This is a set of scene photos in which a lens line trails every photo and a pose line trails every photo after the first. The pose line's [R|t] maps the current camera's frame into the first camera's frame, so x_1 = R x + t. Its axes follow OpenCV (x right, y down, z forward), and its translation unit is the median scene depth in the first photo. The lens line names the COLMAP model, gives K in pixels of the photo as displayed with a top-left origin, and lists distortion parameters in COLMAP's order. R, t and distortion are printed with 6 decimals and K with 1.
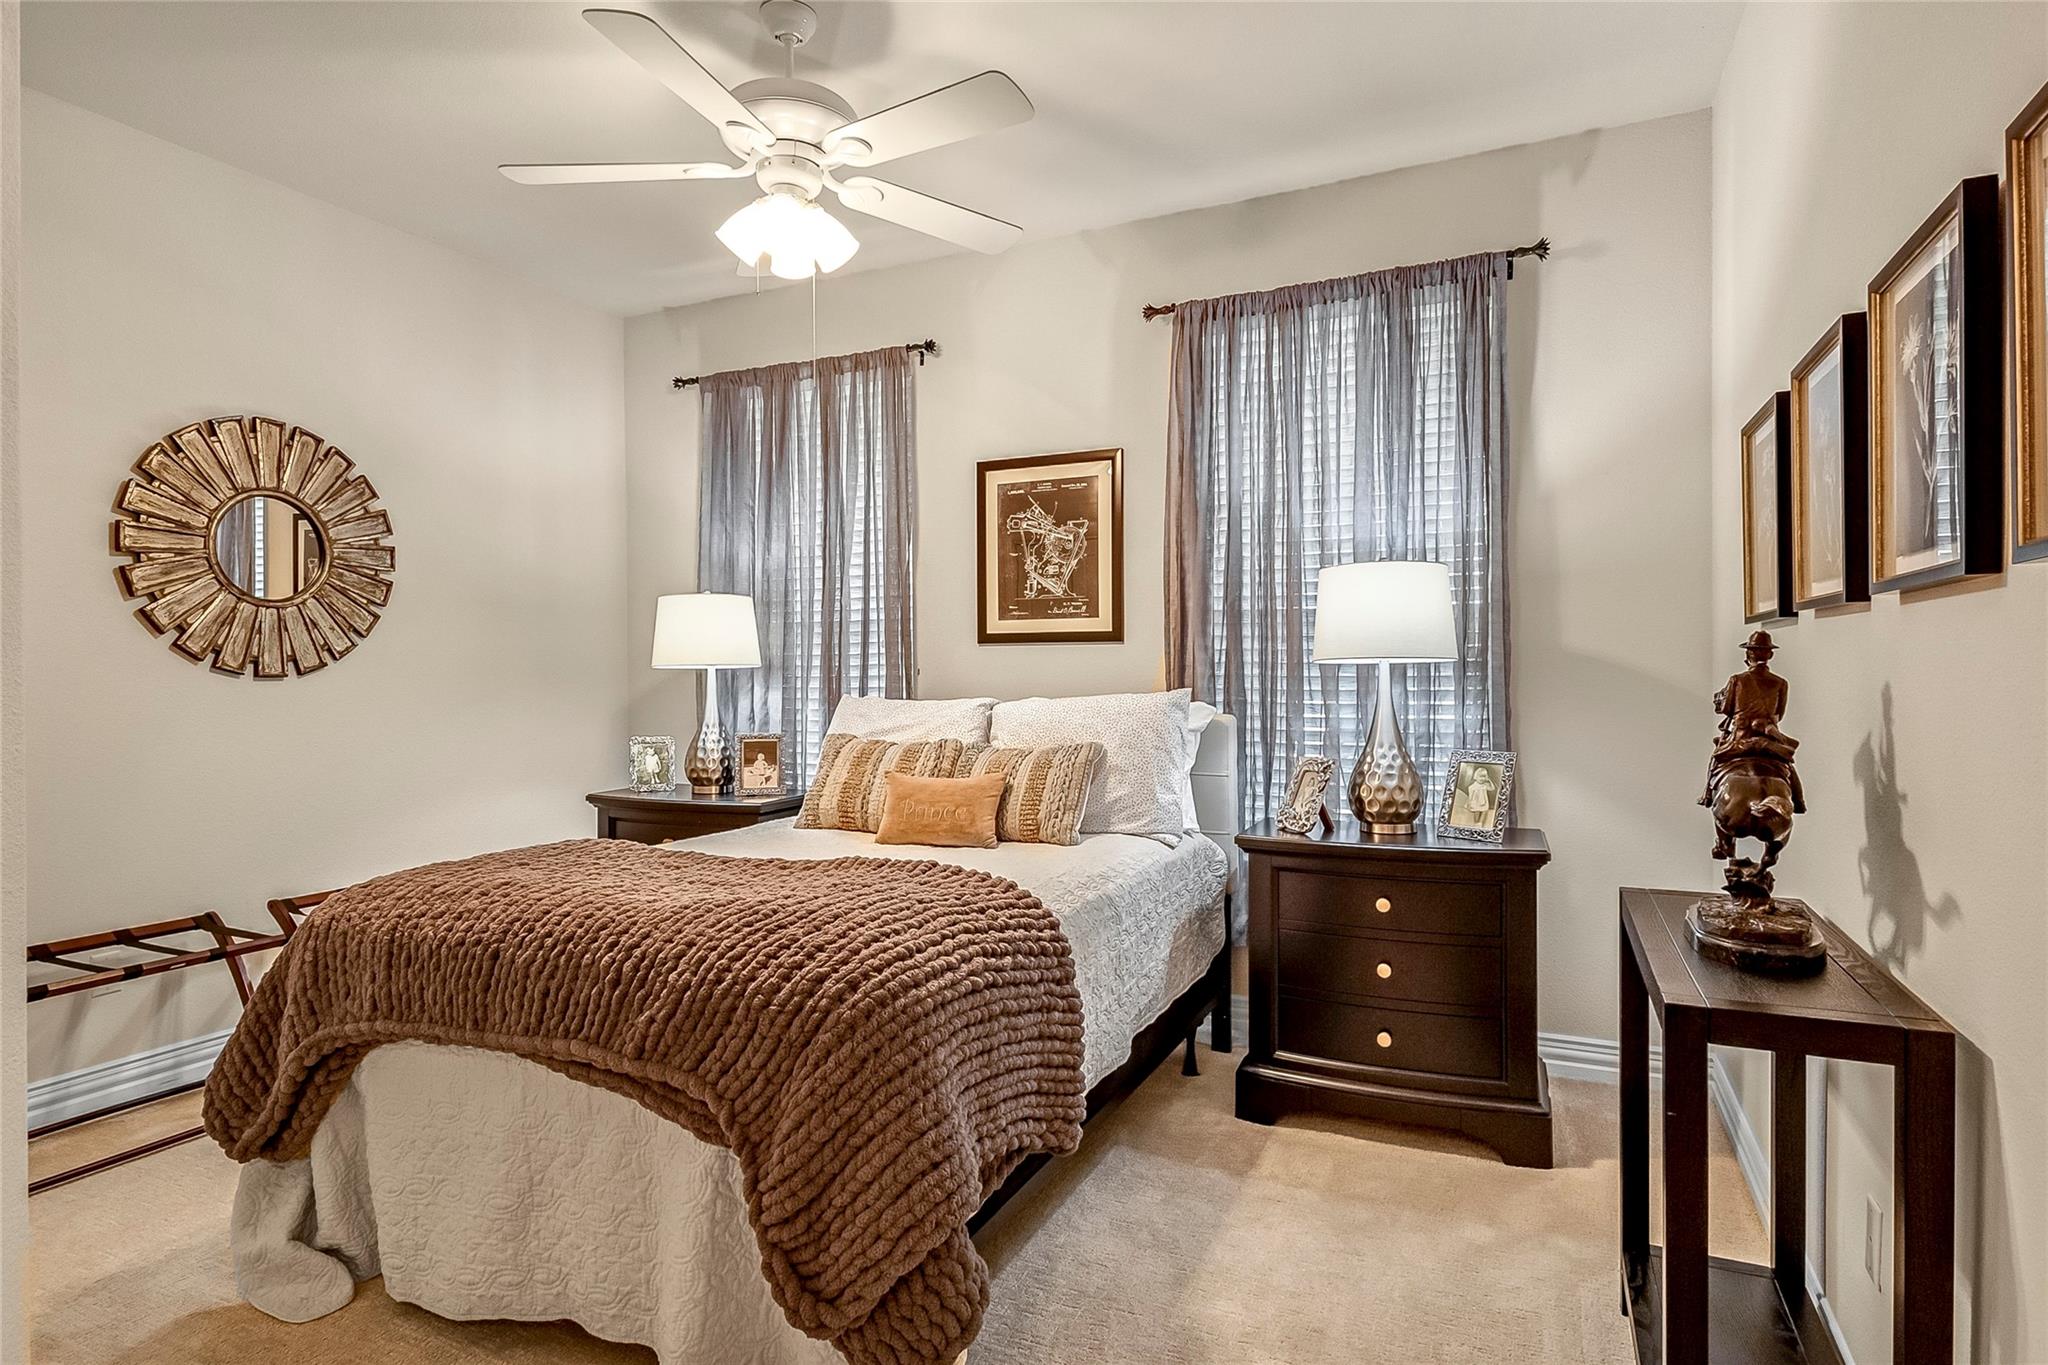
lens RADIAL K [[1092.2, 0, 1029.2], [0, 1092.2, 680.0], [0, 0, 1]] dist [0.011213, -0.003201]
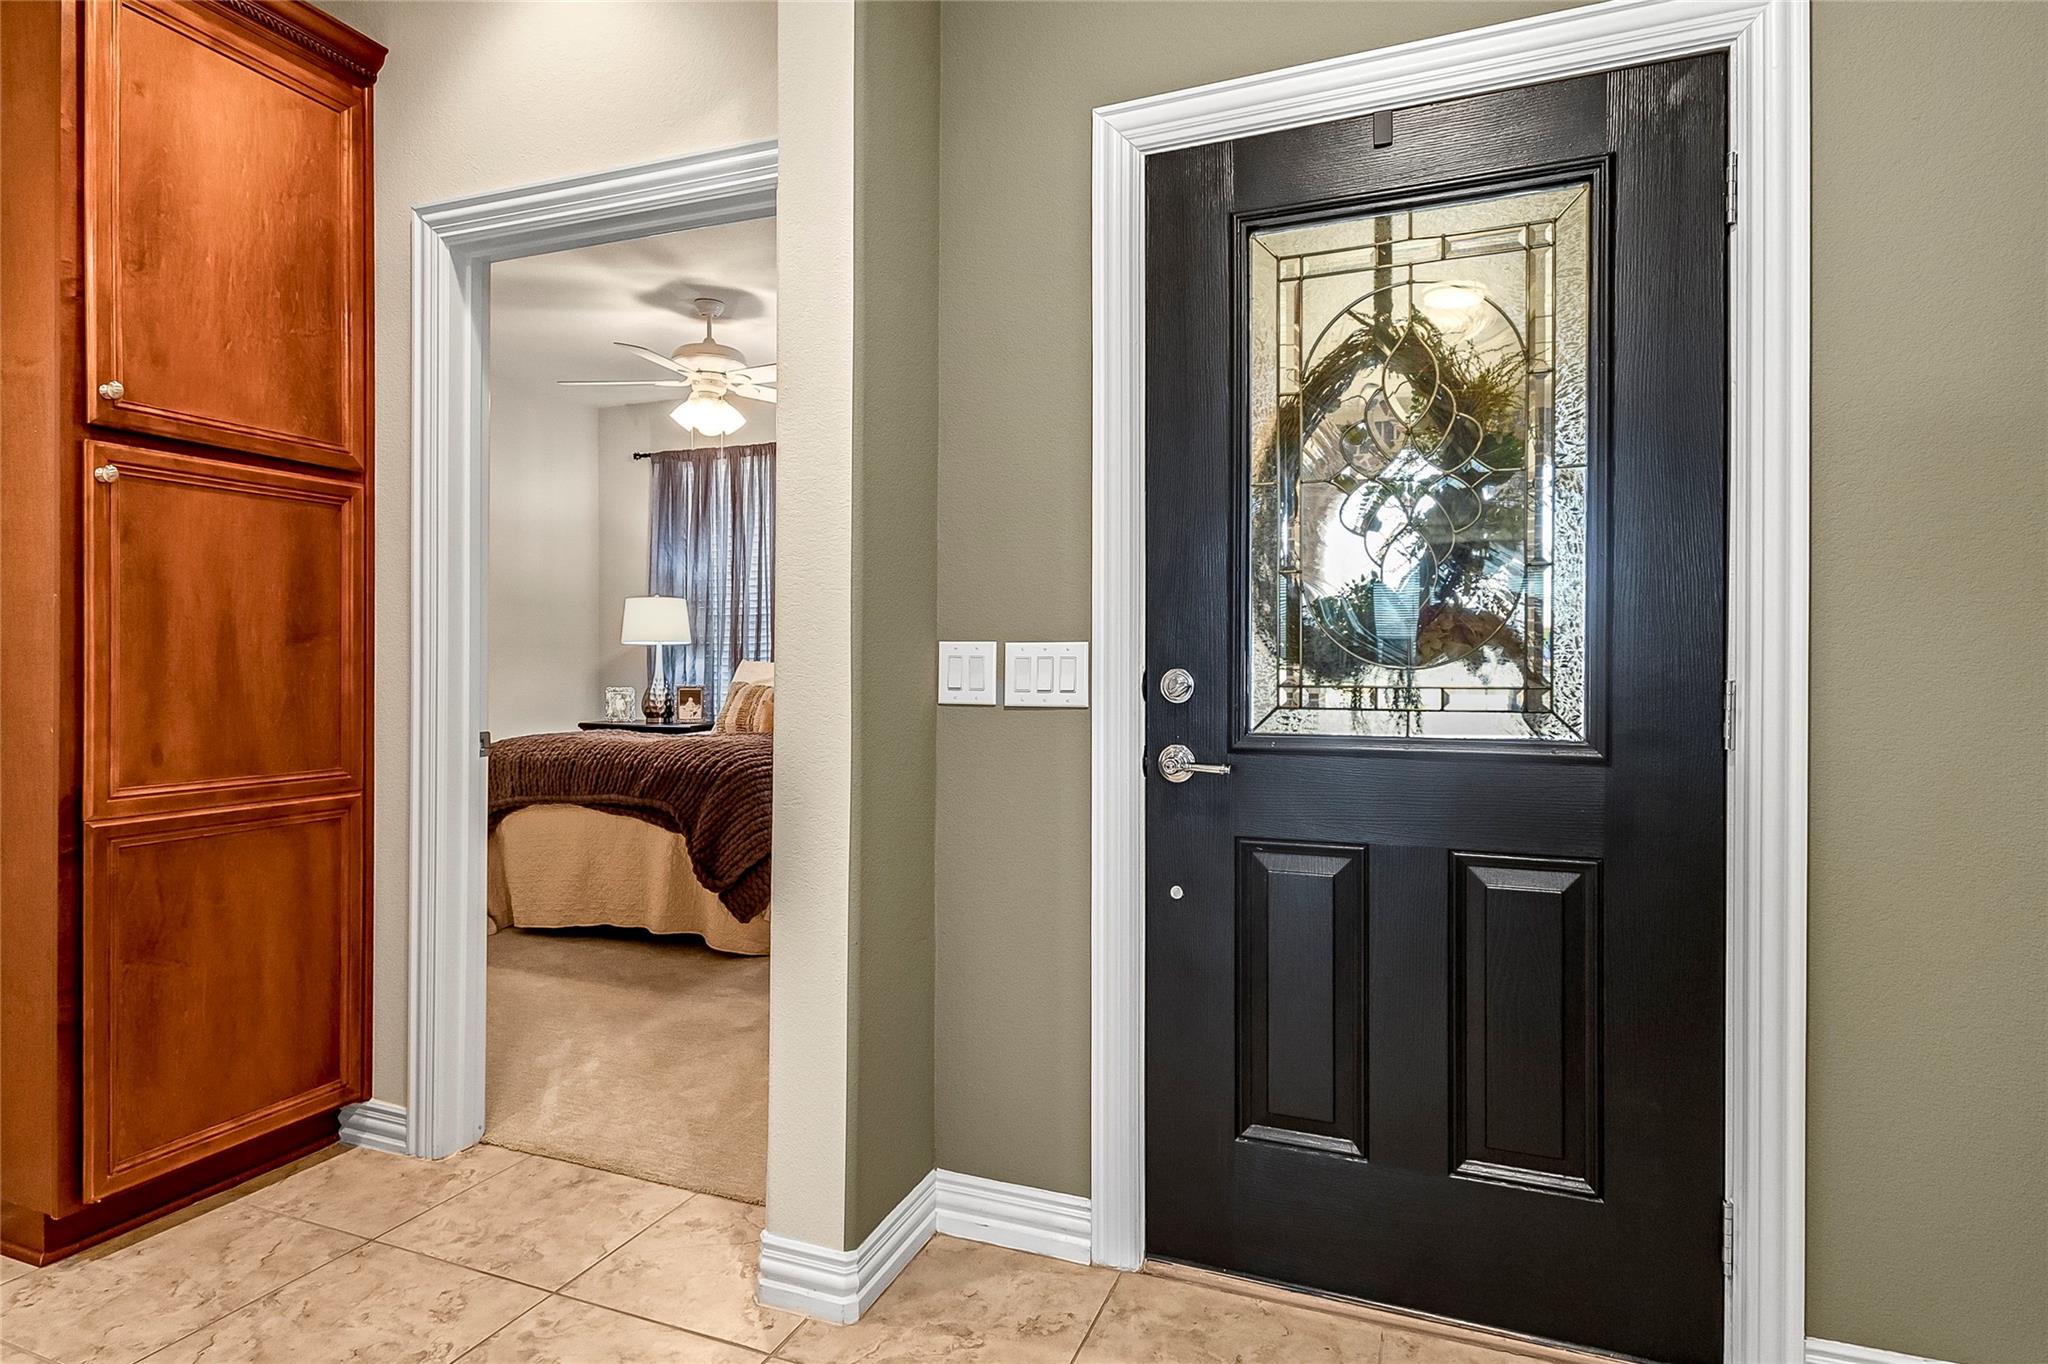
lens RADIAL K [[1092.2, 0, 1014.2], [0, 1092.2, 669.1], [0, 0, 1]] dist [0.011213, -0.003201]
pose [[0.998716, 0.005289, 0.050380, 0.159100], [-0.005215, 0.999985, -0.001592, 0.028413], [-0.050388, 0.001328, 0.998729, -0.674871]]
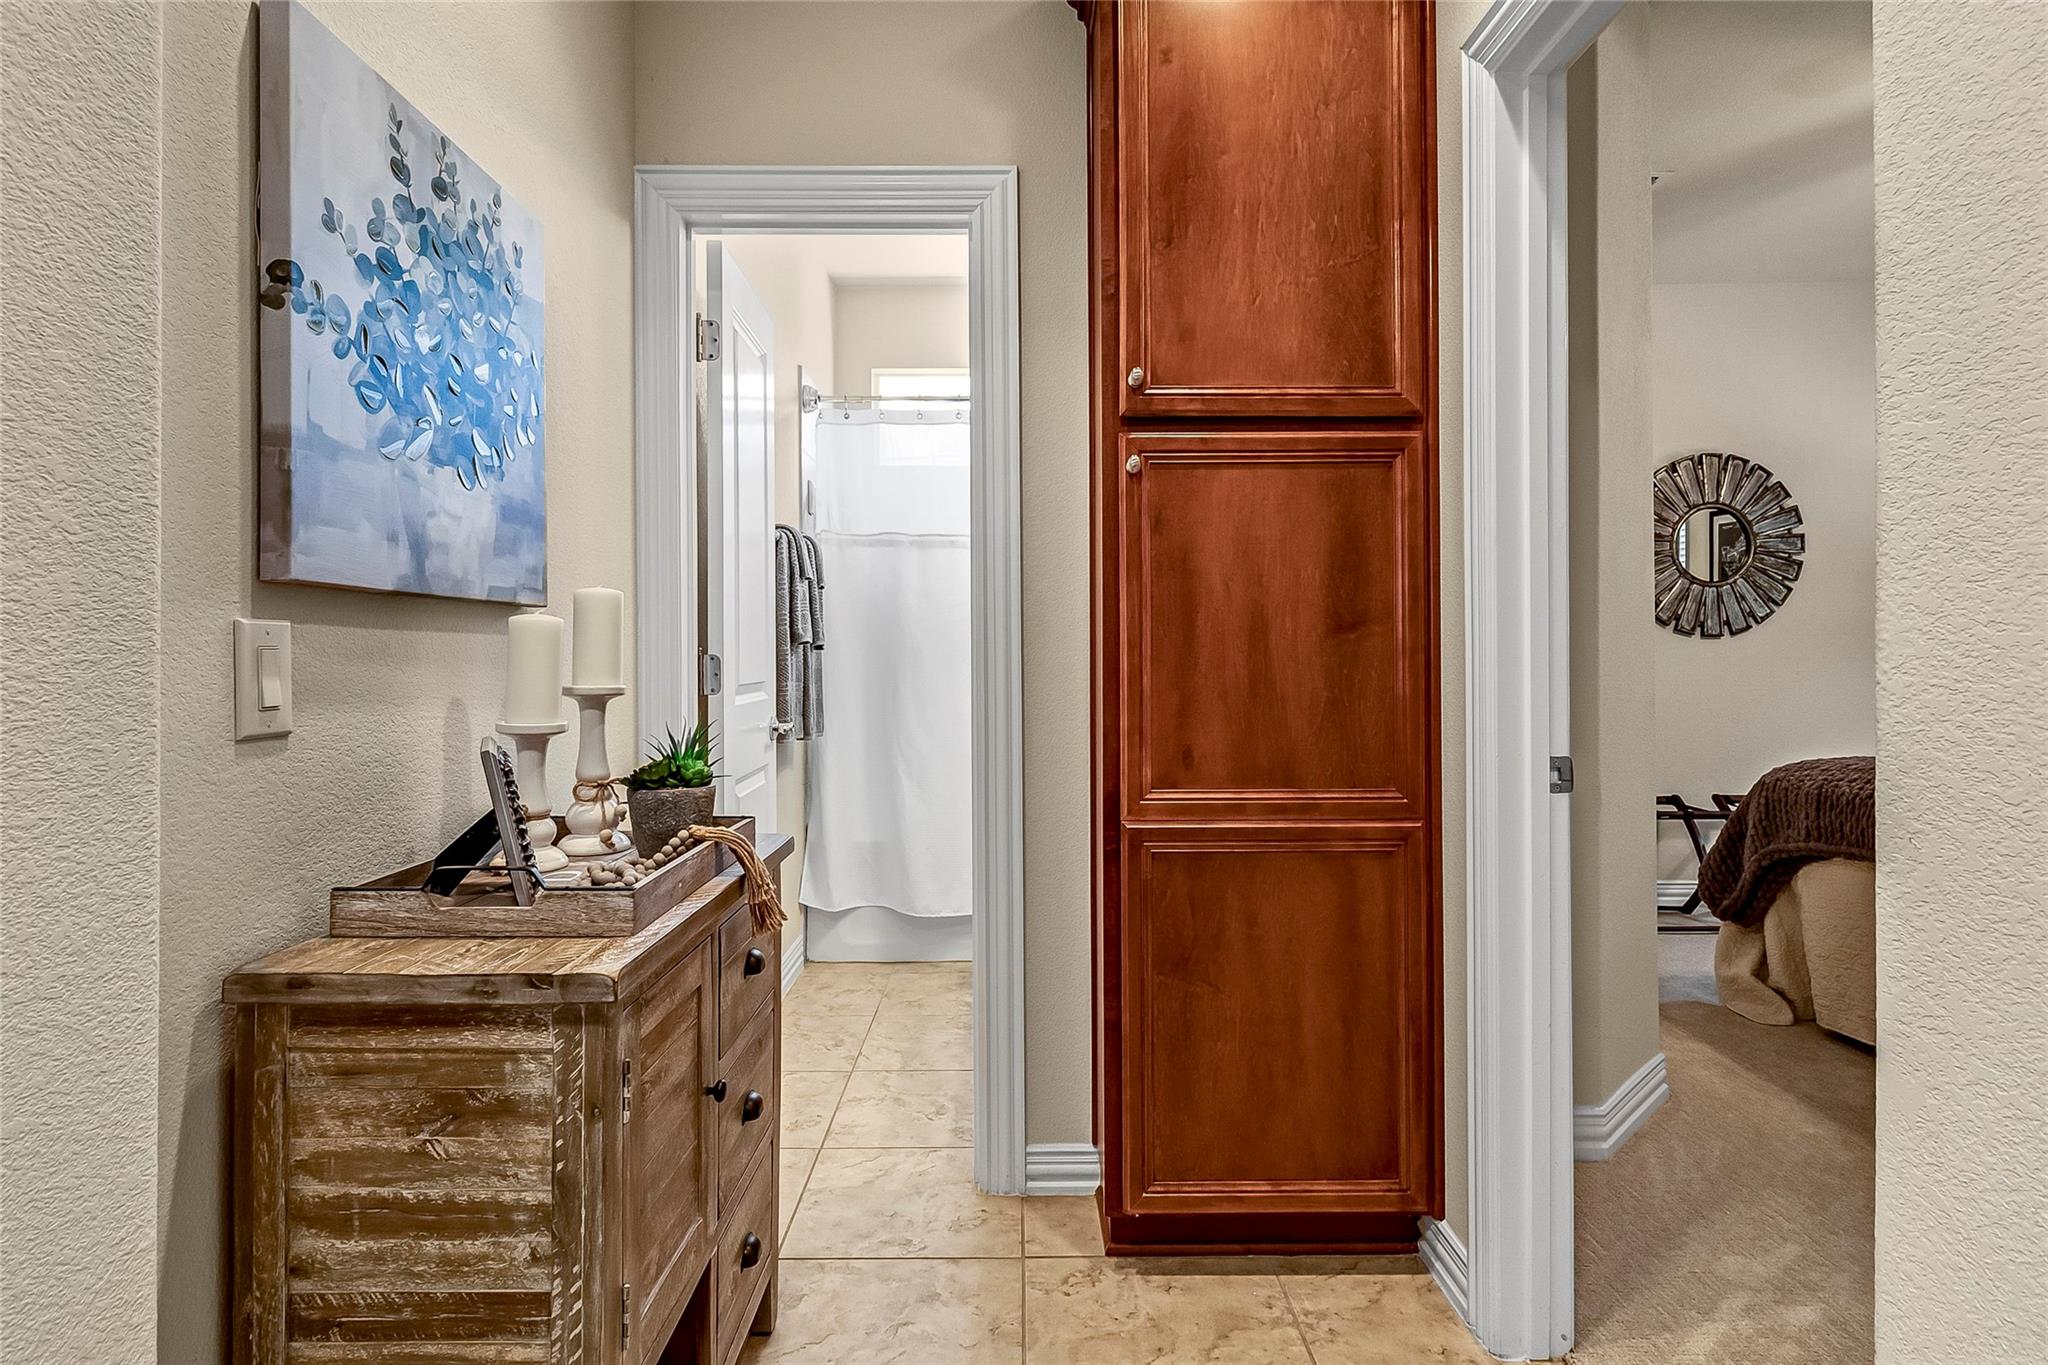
lens RADIAL K [[1092.2, 0, 1020.8], [0, 1092.2, 649.0], [0, 0, 1]] dist [0.011213, -0.003201]
pose [[0.427601, -0.008157, -0.903931, 0.188556], [-0.001363, 0.999952, -0.009669, 0.027029], [0.903967, 0.005367, 0.427569, -0.379514]]
